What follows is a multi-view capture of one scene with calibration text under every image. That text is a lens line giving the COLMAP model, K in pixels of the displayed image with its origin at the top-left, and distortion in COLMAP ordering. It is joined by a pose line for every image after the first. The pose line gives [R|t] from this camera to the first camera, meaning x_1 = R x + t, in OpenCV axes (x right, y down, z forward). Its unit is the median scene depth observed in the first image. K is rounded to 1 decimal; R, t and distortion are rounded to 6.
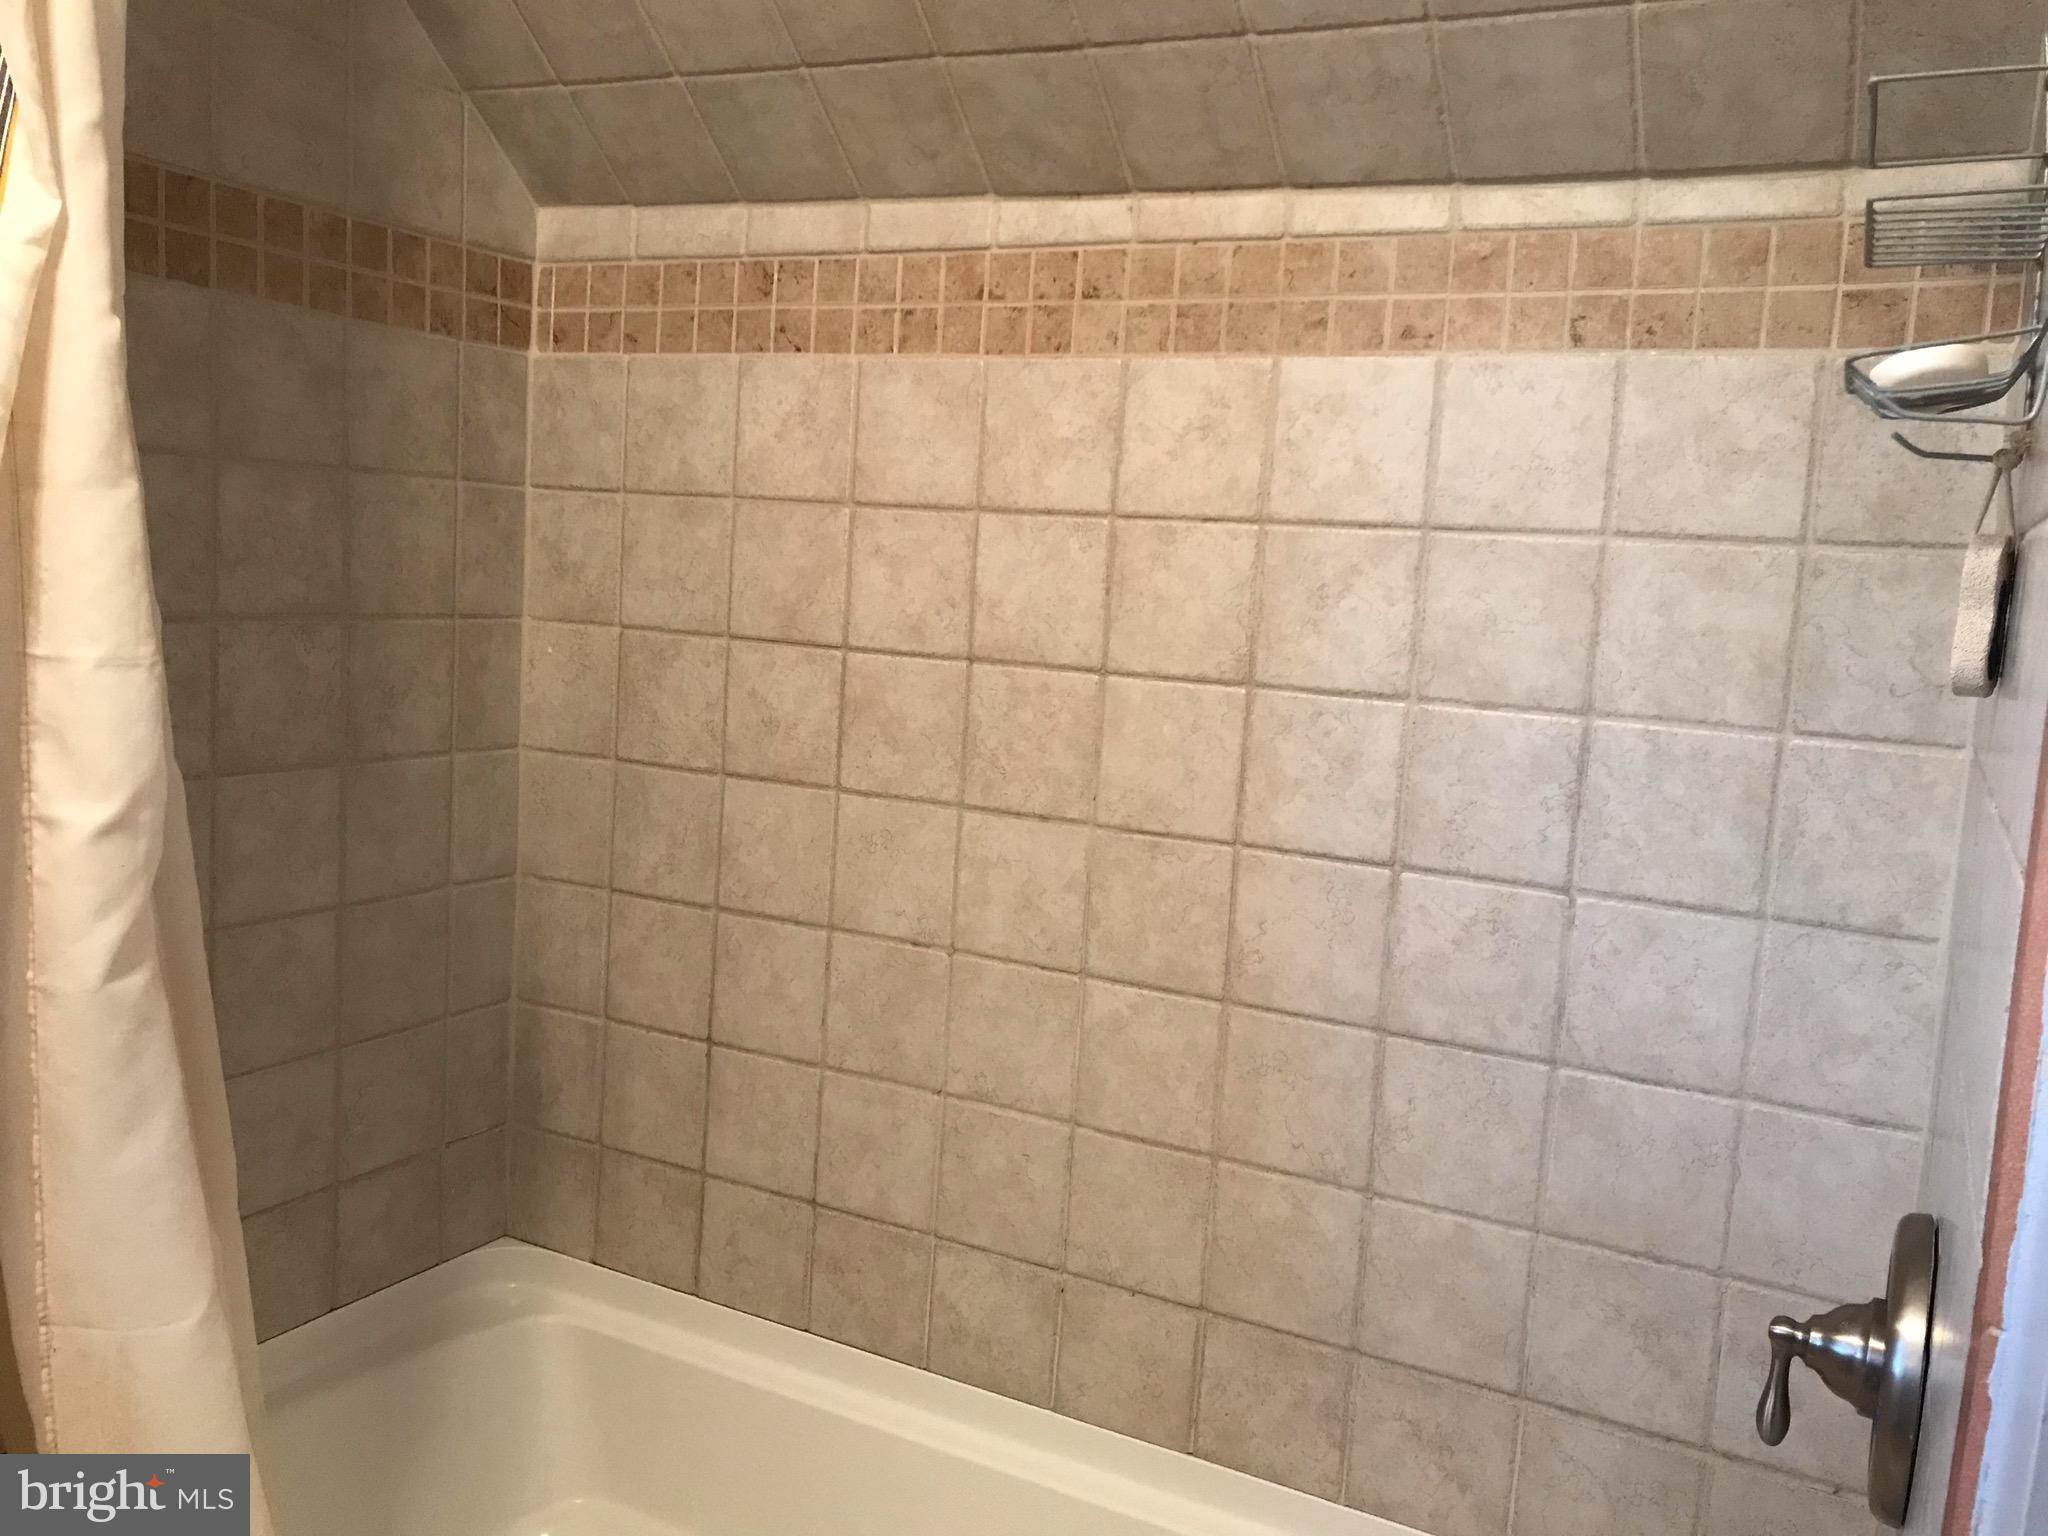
lens RADIAL K [[1696.1, 0, 1024.0], [0, 1696.1, 768.0], [0, 0, 1]] dist [0.014464, -0.008048]
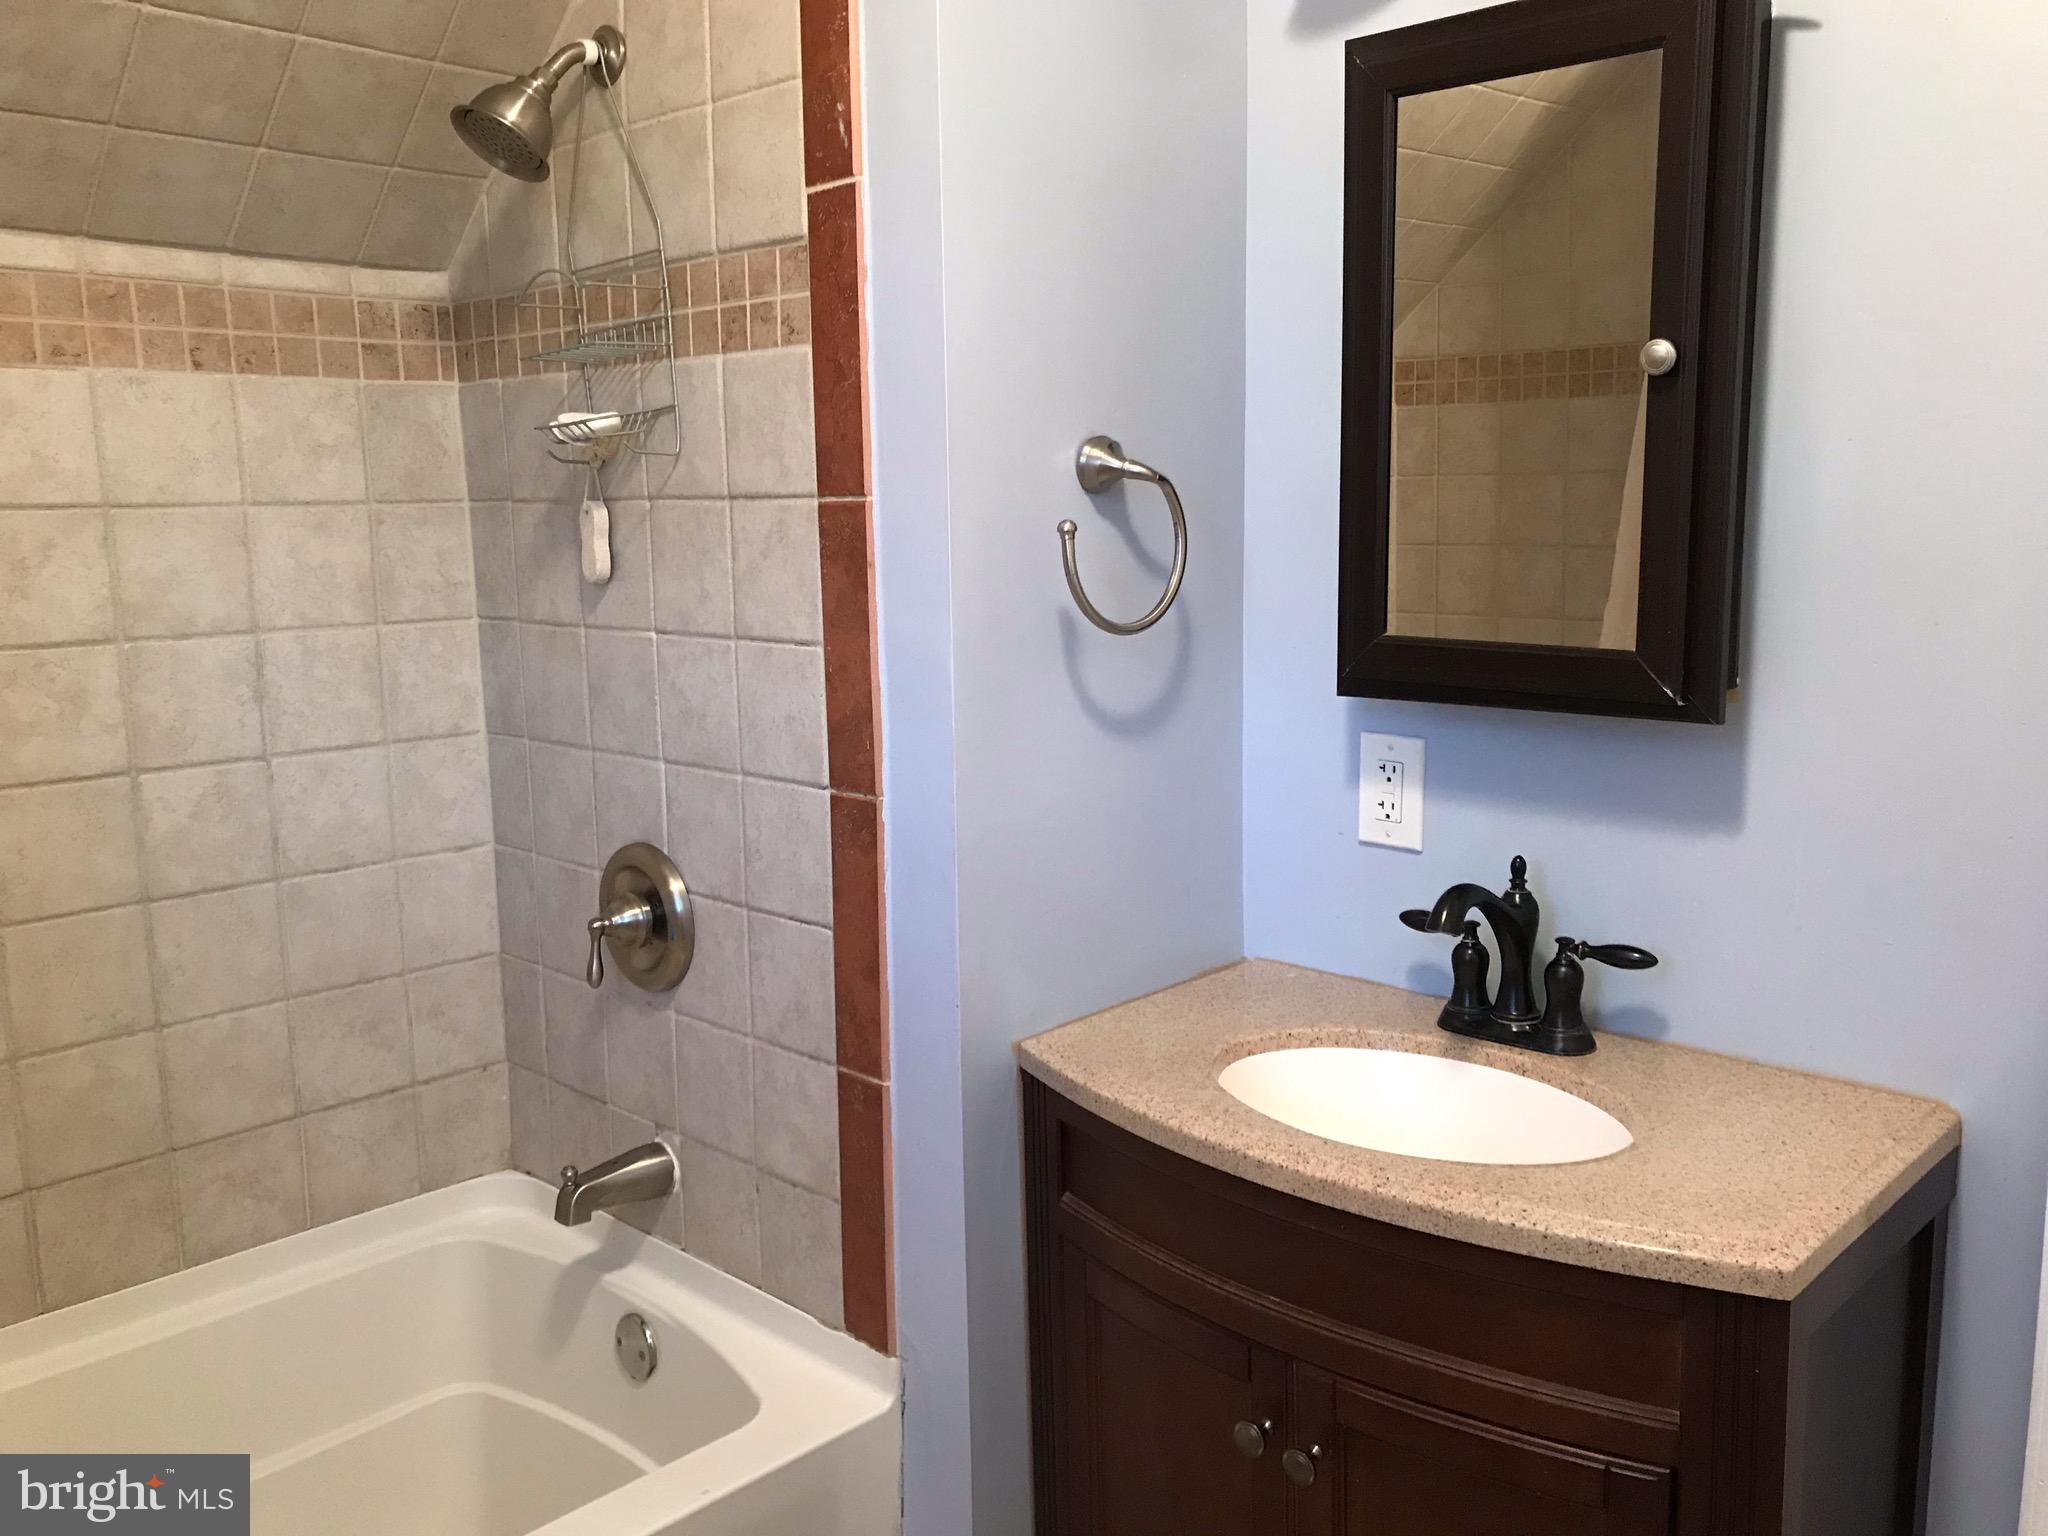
lens RADIAL K [[1696.1, 0, 1024.0], [0, 1696.1, 768.0], [0, 0, 1]] dist [0.014464, -0.008048]
pose [[0.264877, -0.213519, 0.940346, -0.851965], [0.143024, 0.973090, 0.180666, -0.085219], [-0.953616, 0.086638, 0.288287, -0.010397]]
